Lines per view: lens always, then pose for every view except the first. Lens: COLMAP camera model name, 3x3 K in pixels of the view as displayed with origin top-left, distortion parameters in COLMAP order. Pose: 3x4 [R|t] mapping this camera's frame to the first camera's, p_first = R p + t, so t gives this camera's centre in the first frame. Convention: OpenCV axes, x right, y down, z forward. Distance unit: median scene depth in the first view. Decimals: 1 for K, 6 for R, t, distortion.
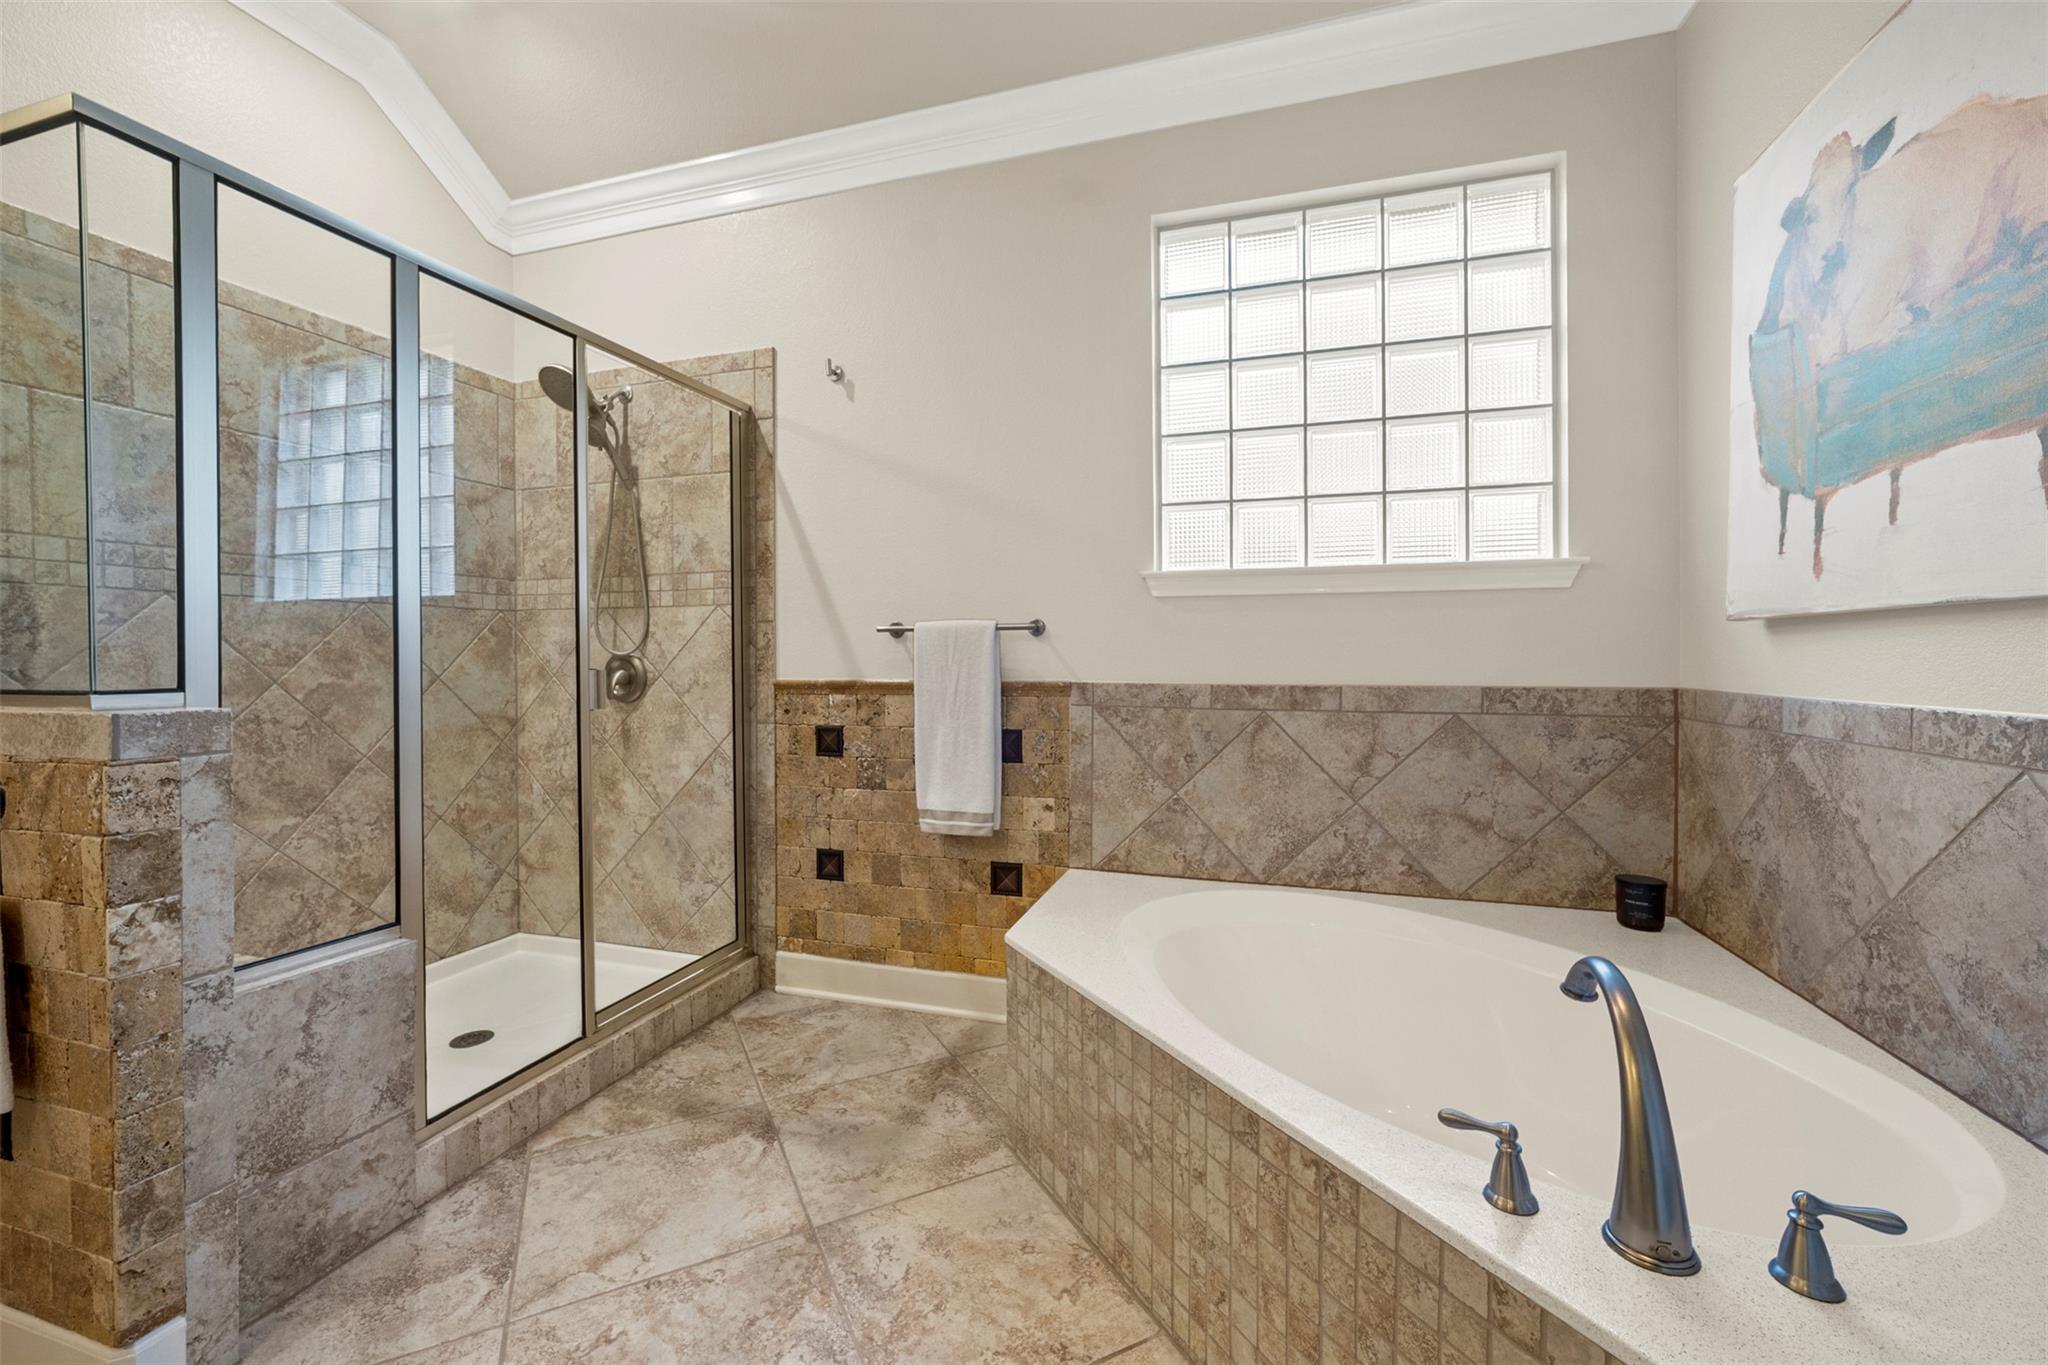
lens RADIAL K [[829.2, 0, 1017.2], [0, 829.2, 665.8], [0, 0, 1]] dist [-0.013503, 0.006370]
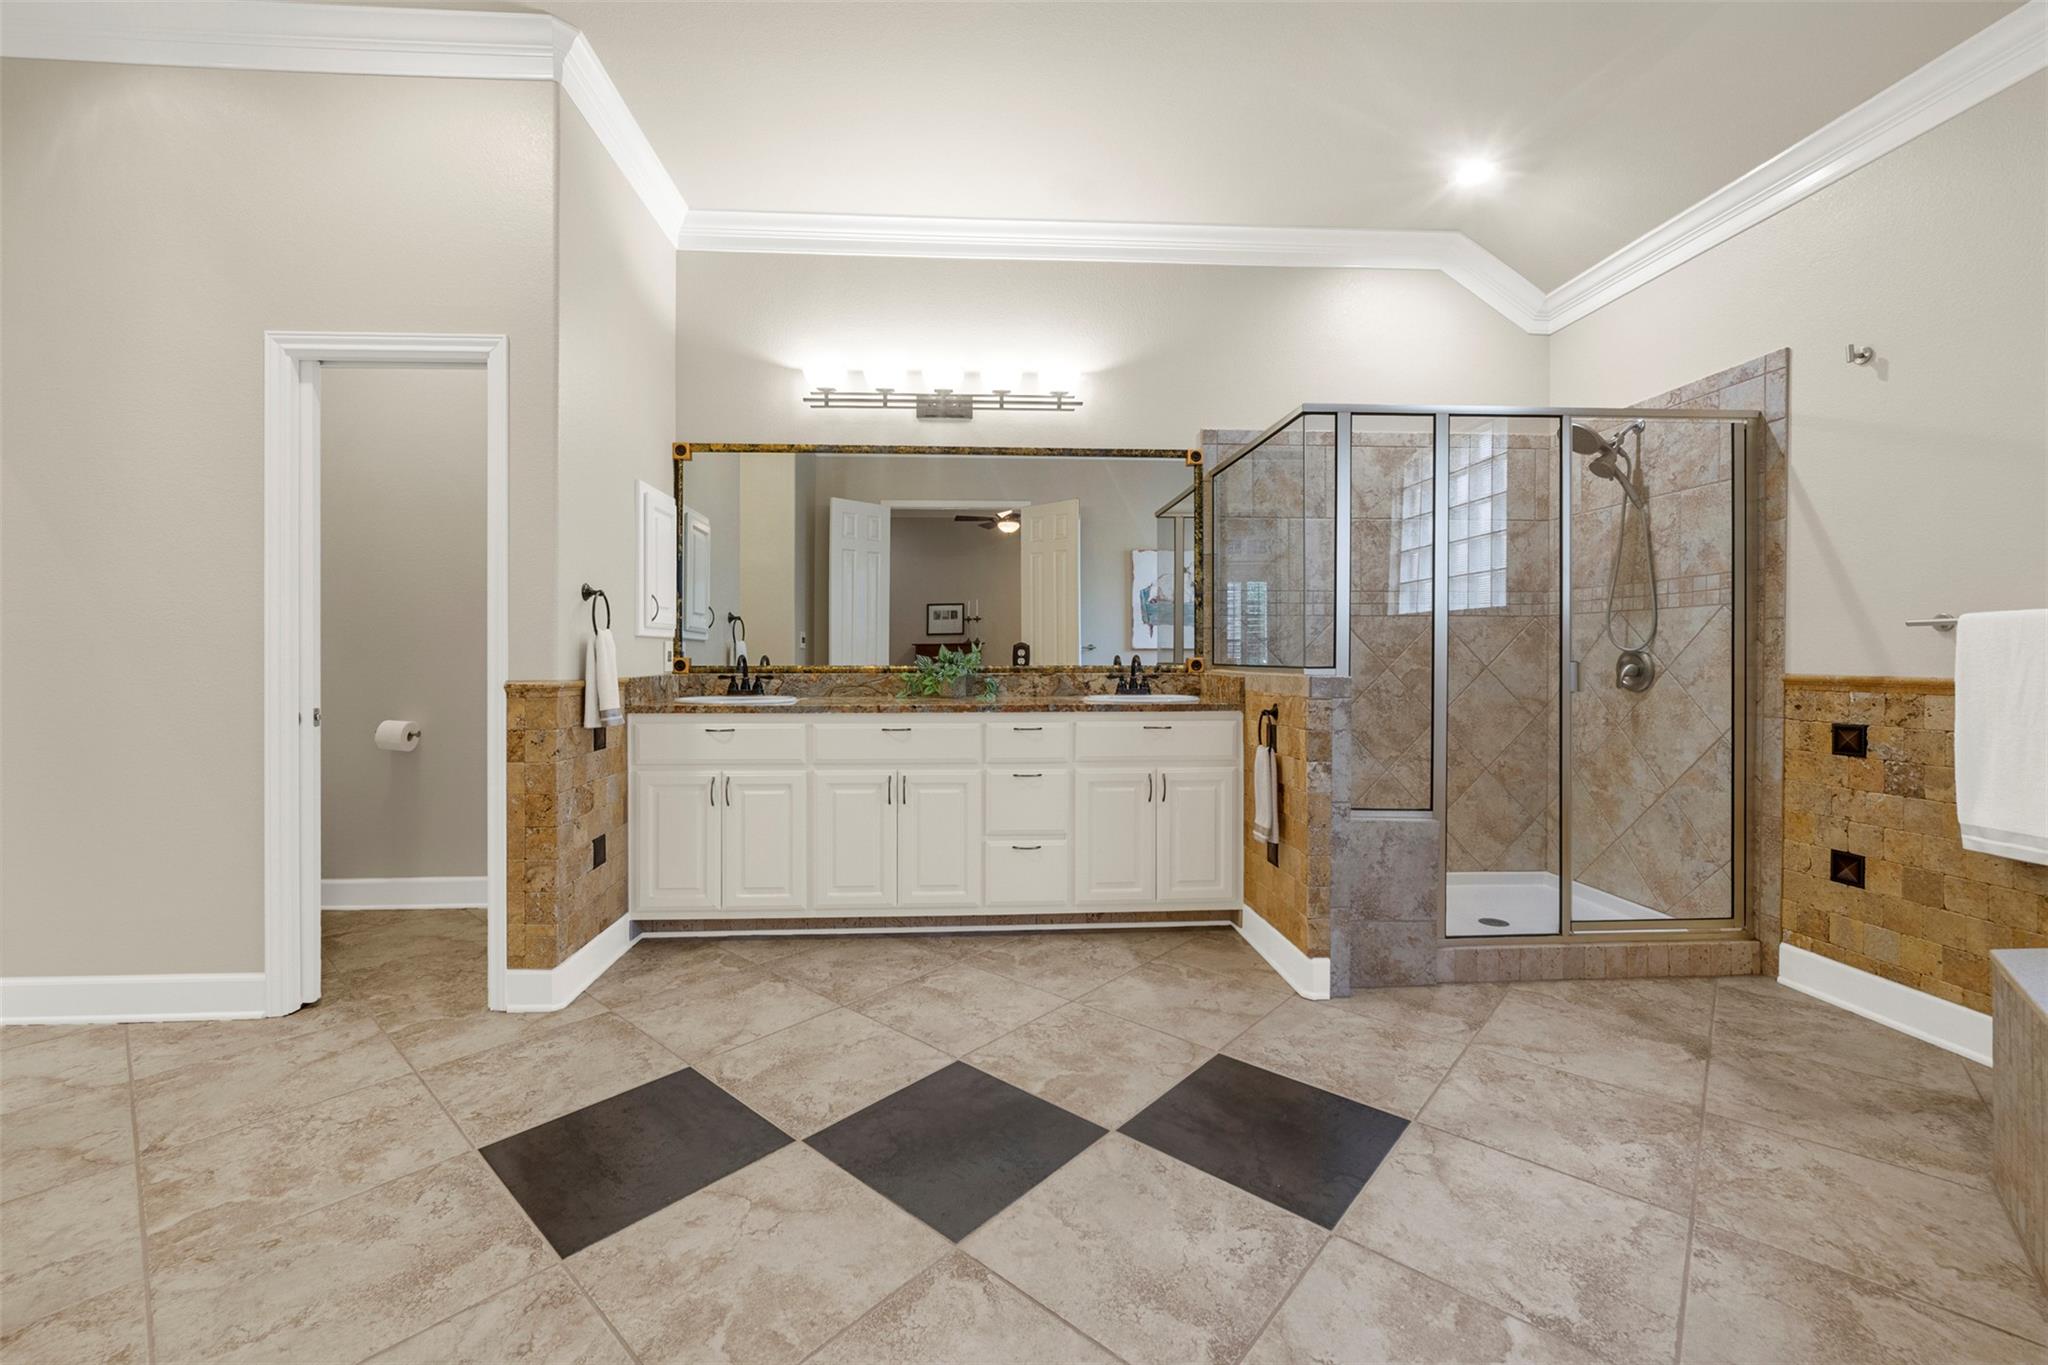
lens RADIAL K [[831.2, 0, 1001.5], [0, 831.2, 660.4], [0, 0, 1]] dist [-0.014735, 0.005649]
pose [[0.354766, 0.010254, -0.934899, 0.323640], [-0.012565, 0.999902, 0.006199, 0.004674], [0.934871, 0.009548, 0.354860, -0.266324]]
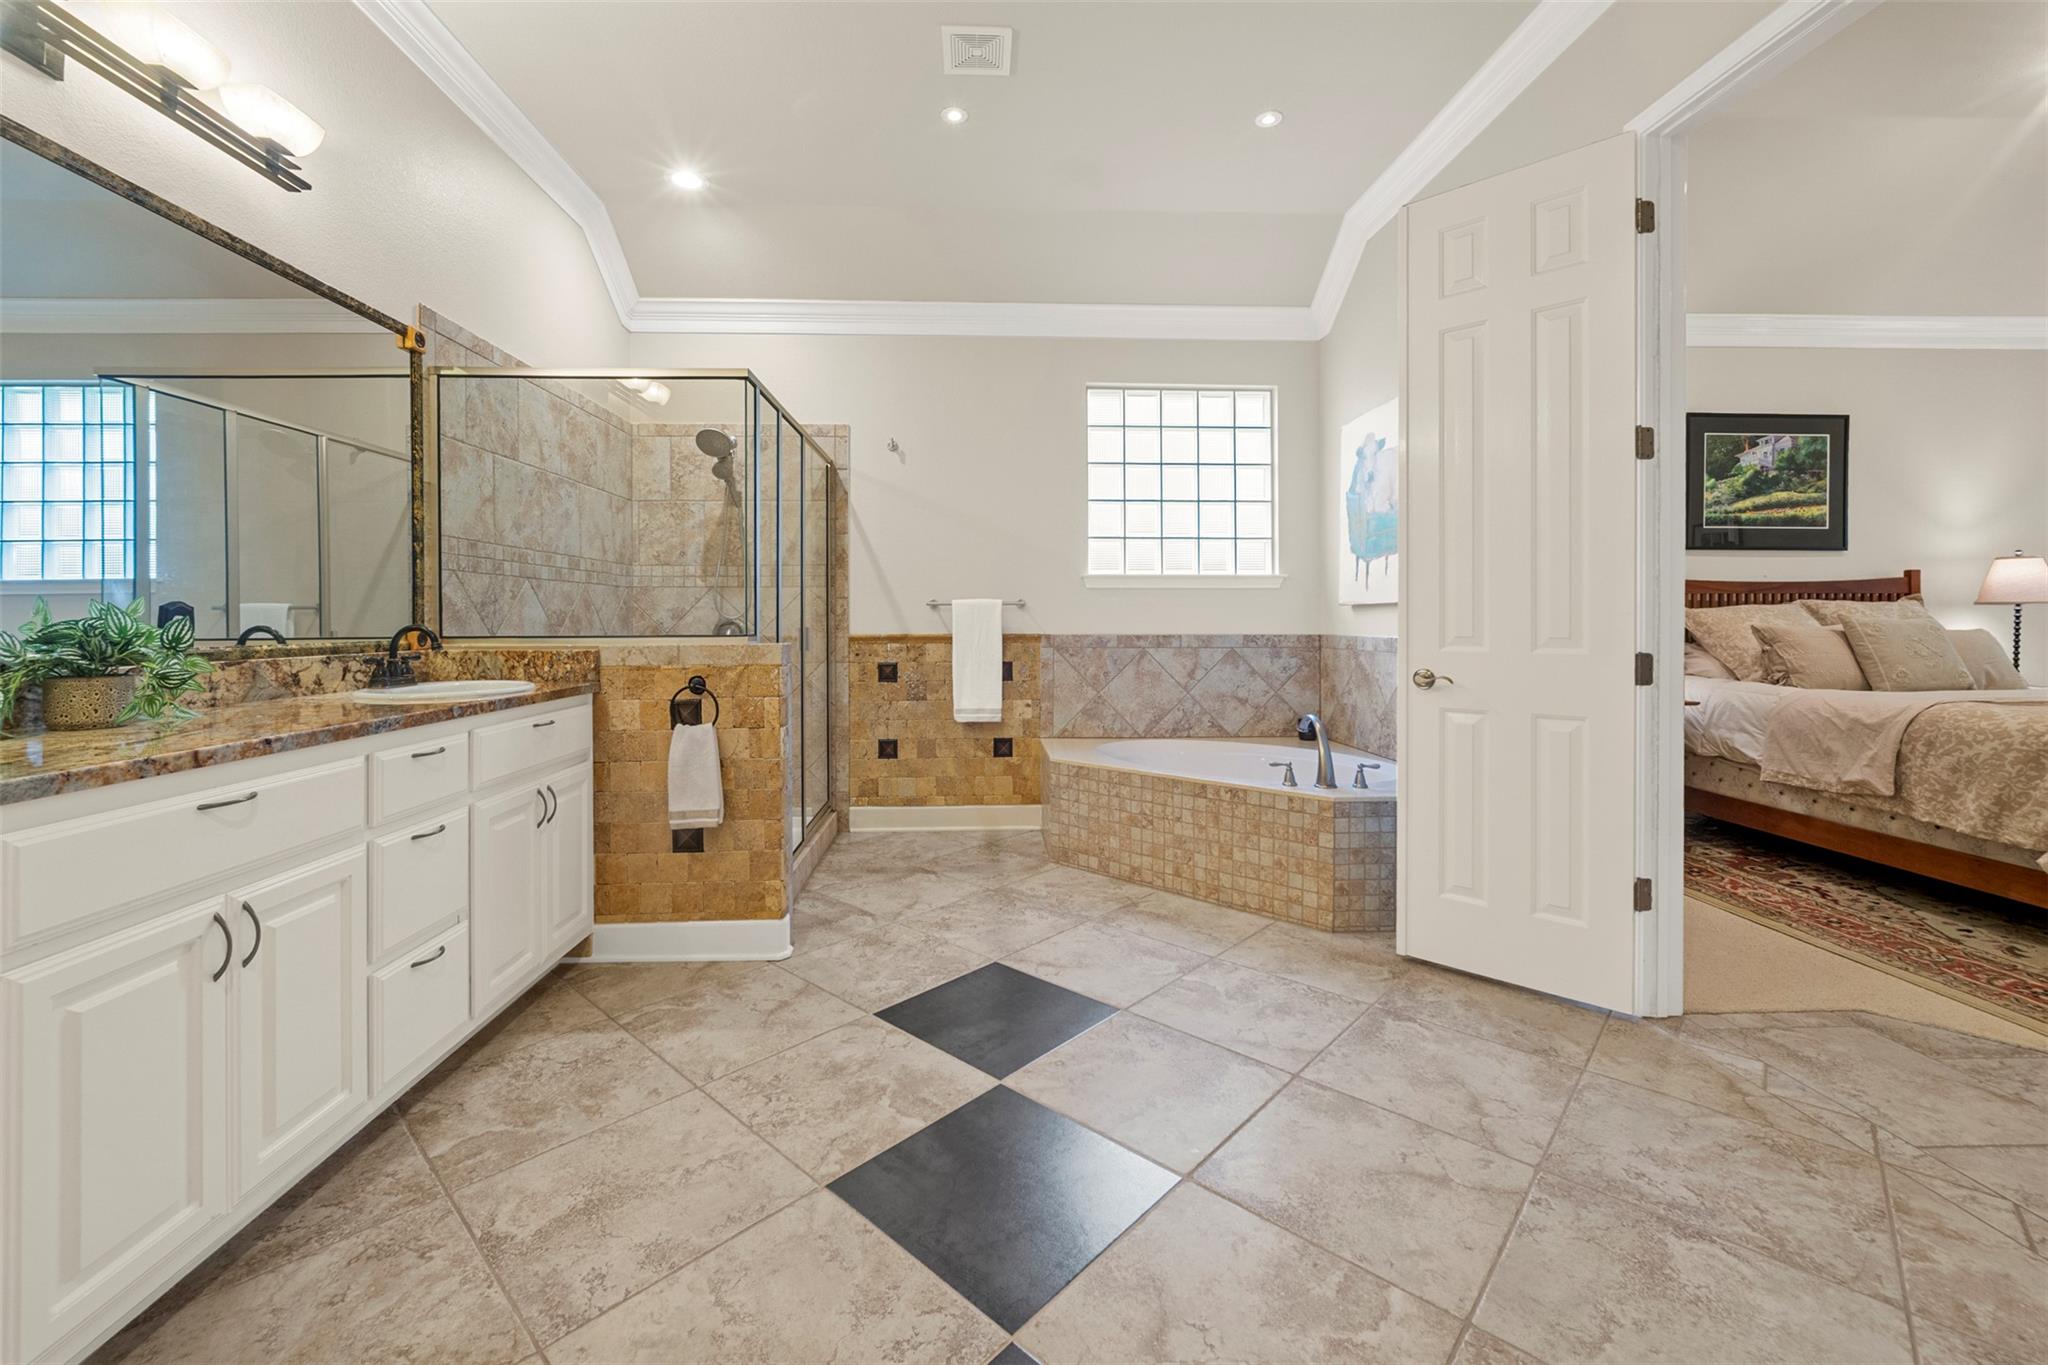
lens RADIAL K [[840.8, 0, 1012.8], [0, 840.8, 633.5], [0, 0, 1]] dist [-0.012077, 0.005159]
pose [[0.938861, -0.004963, 0.344262, -0.572085], [0.003820, 0.999985, 0.003996, 0.009566], [-0.344276, -0.002437, 0.938865, -0.634770]]
